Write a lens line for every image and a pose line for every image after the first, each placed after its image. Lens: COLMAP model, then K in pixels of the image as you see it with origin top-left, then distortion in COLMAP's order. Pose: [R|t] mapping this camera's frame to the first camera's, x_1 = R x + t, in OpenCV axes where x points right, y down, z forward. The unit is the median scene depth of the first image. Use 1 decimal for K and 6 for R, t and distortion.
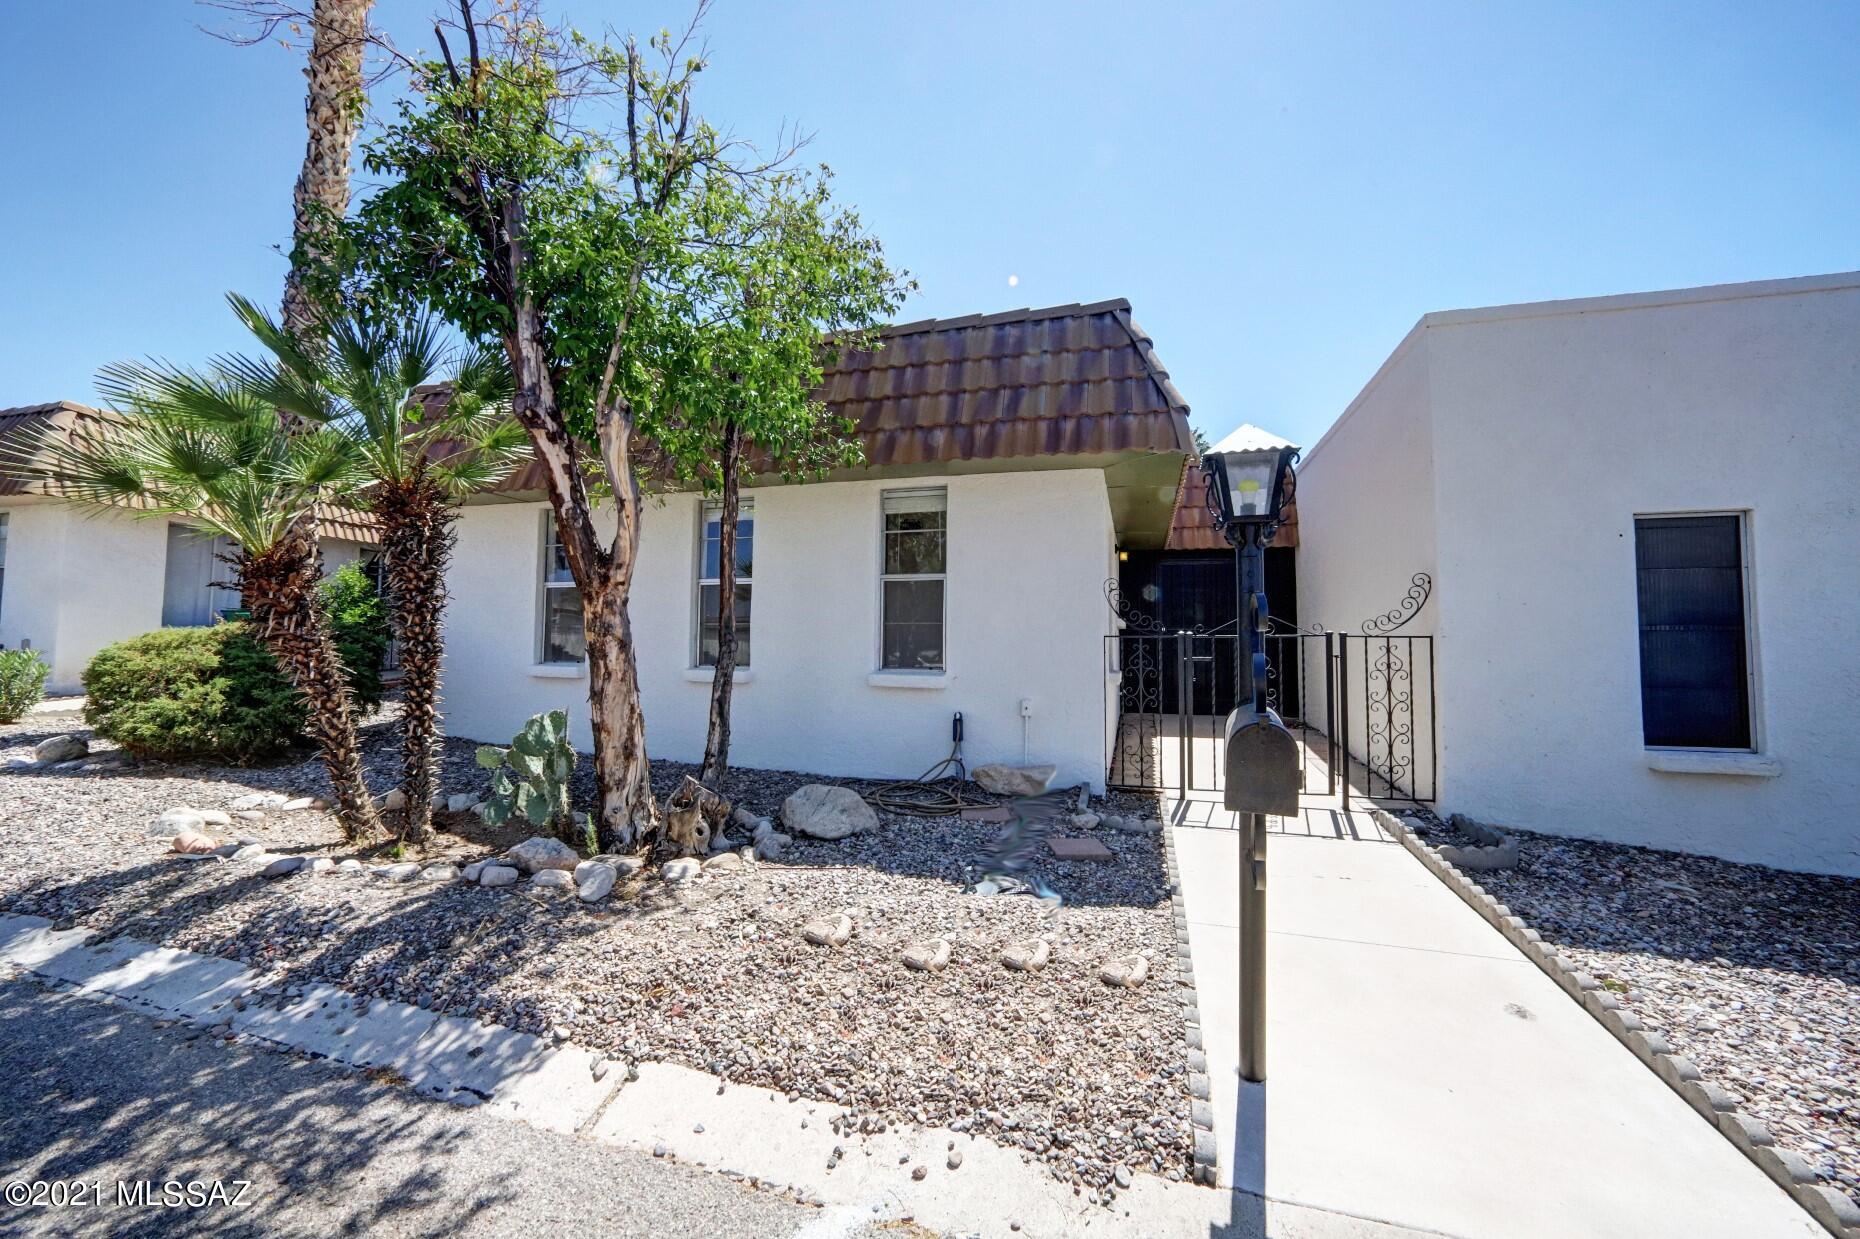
lens RADIAL K [[742.7, 0, 928.6], [0, 742.7, 611.8], [0, 0, 1]] dist [-0.032768, 0.012347]
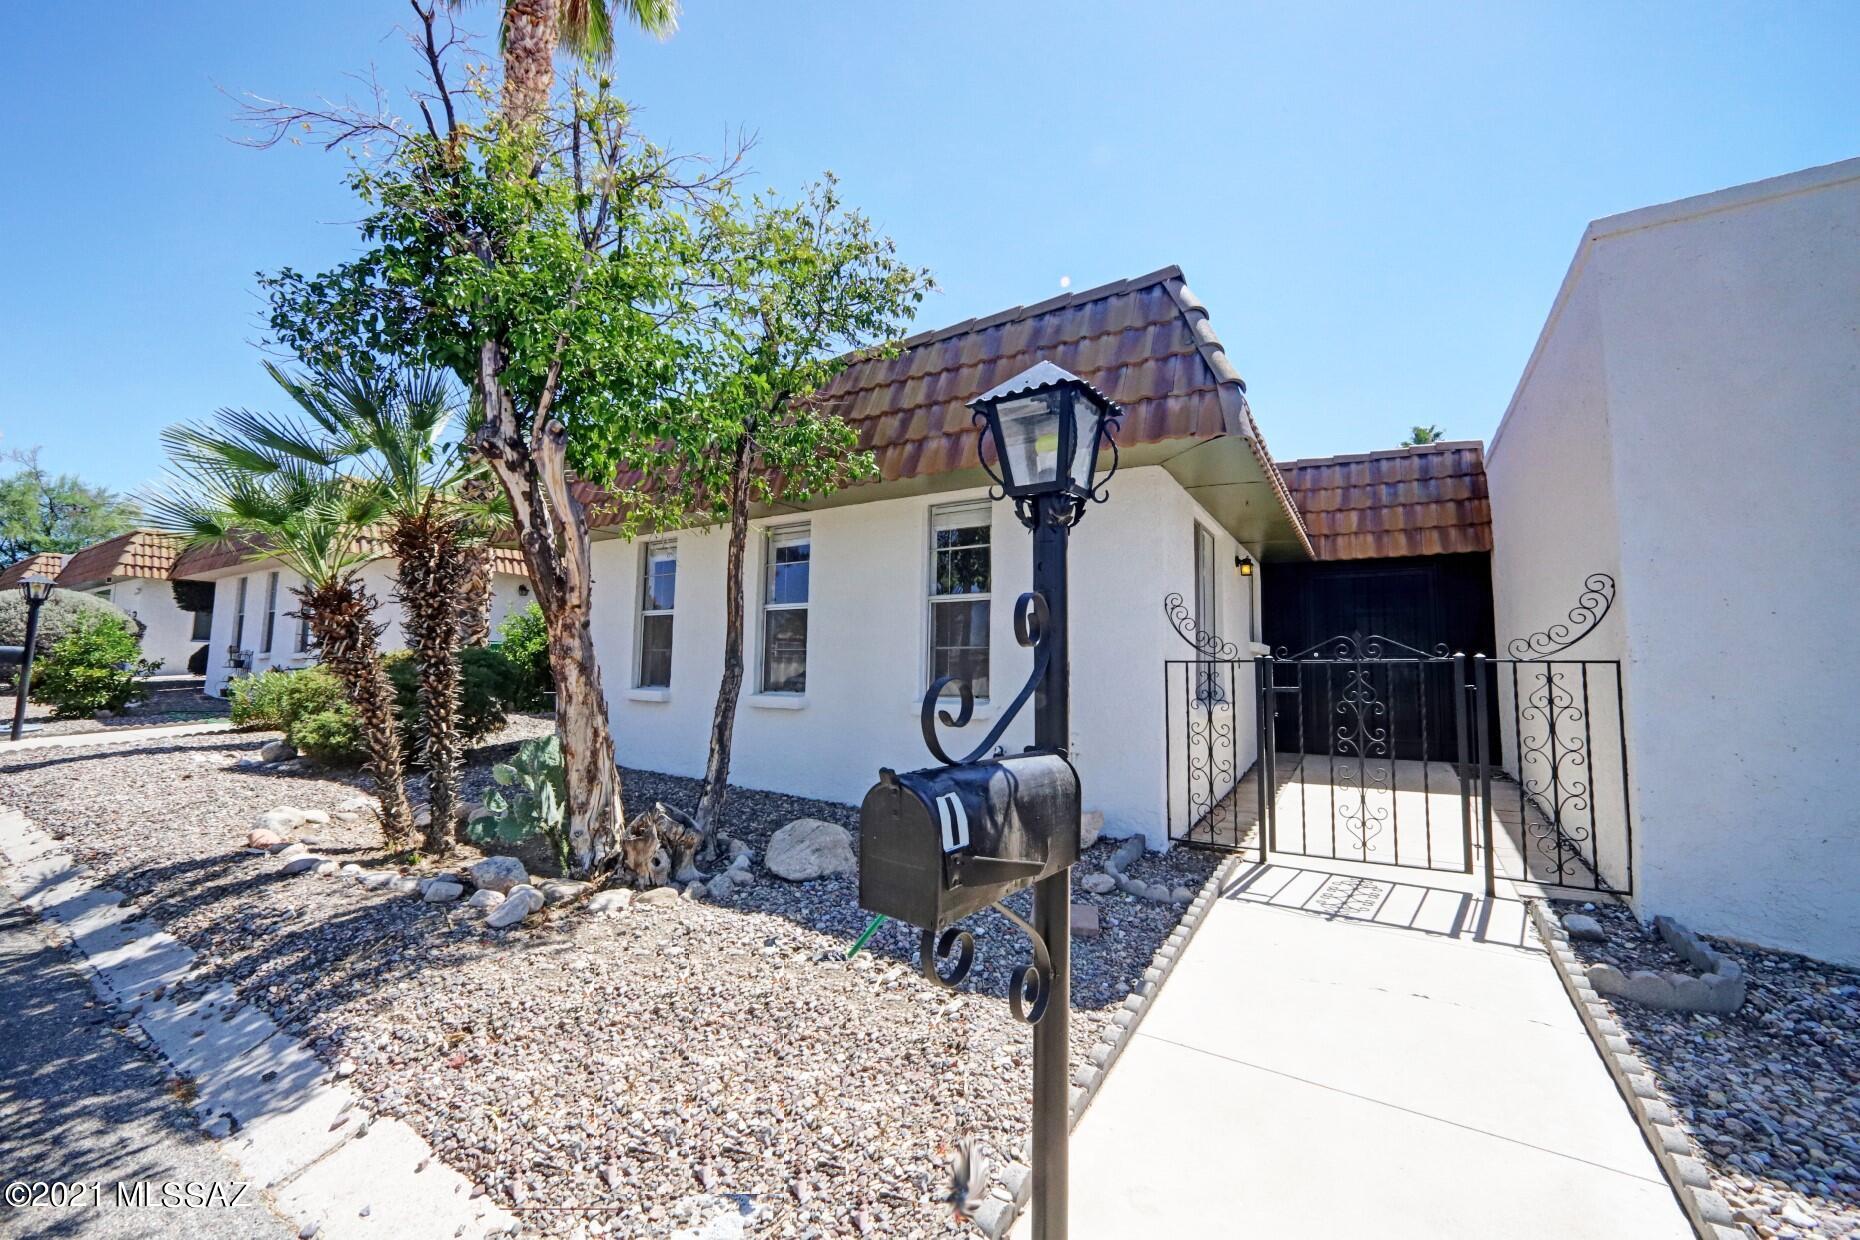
lens RADIAL K [[742.7, 0, 916.9], [0, 742.7, 611.0], [0, 0, 1]] dist [-0.032768, 0.012347]
pose [[0.961026, -0.017786, -0.275886, 0.288320], [0.007053, 0.999181, -0.039847, 0.010473], [0.276368, 0.036349, 0.960364, 0.156823]]
